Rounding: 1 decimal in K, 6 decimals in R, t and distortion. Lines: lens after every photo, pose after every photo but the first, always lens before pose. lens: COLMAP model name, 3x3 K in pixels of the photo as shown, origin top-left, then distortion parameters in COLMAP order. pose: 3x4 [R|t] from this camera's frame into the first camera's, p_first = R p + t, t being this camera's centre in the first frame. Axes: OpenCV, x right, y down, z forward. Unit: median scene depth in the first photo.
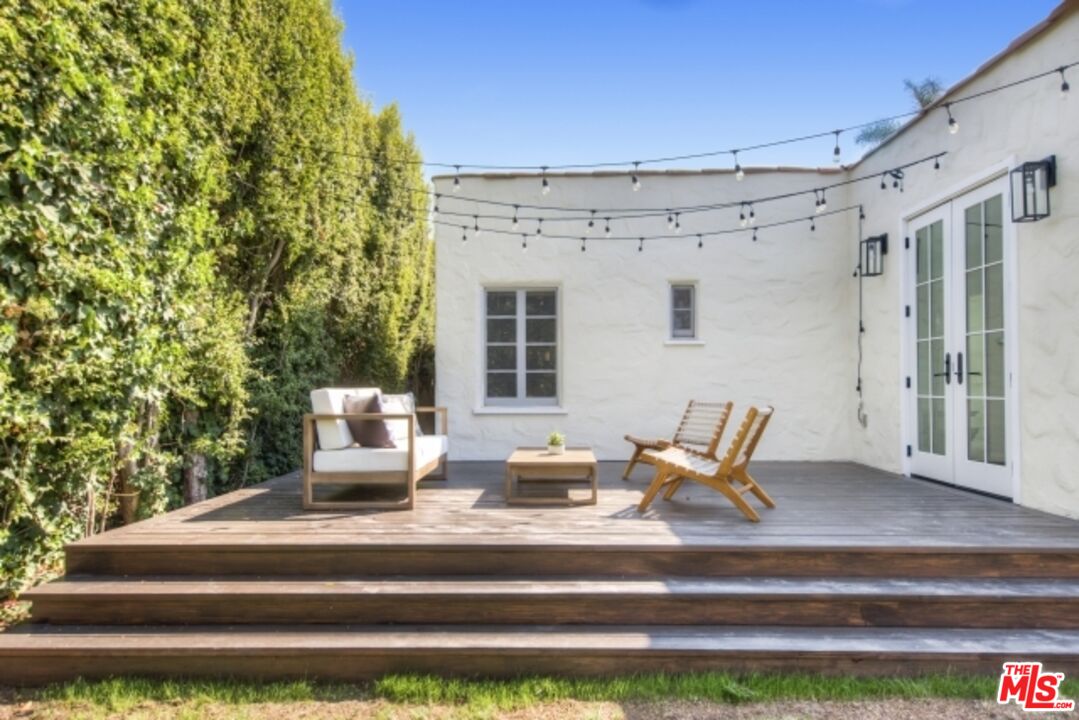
lens RADIAL K [[670.2, 0, 540.5], [0, 670.2, 380.9], [0, 0, 1]] dist [0.004312, 0.002325]
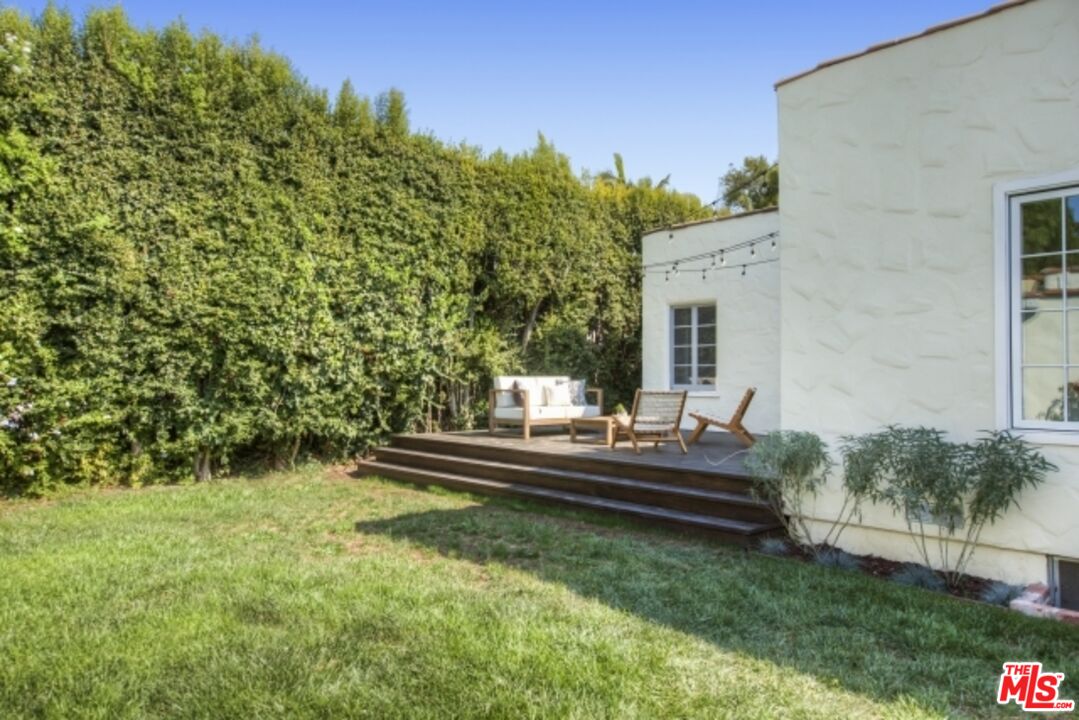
lens RADIAL K [[730.8, 0, 540.5], [0, 730.8, 364.1], [0, 0, 1]] dist [0.001300, 0.000085]
pose [[0.698132, -0.006891, -0.715936, 1.490458], [0.000341, 0.999957, -0.009292, -0.005751], [0.715969, 0.006243, 0.698104, -0.492317]]
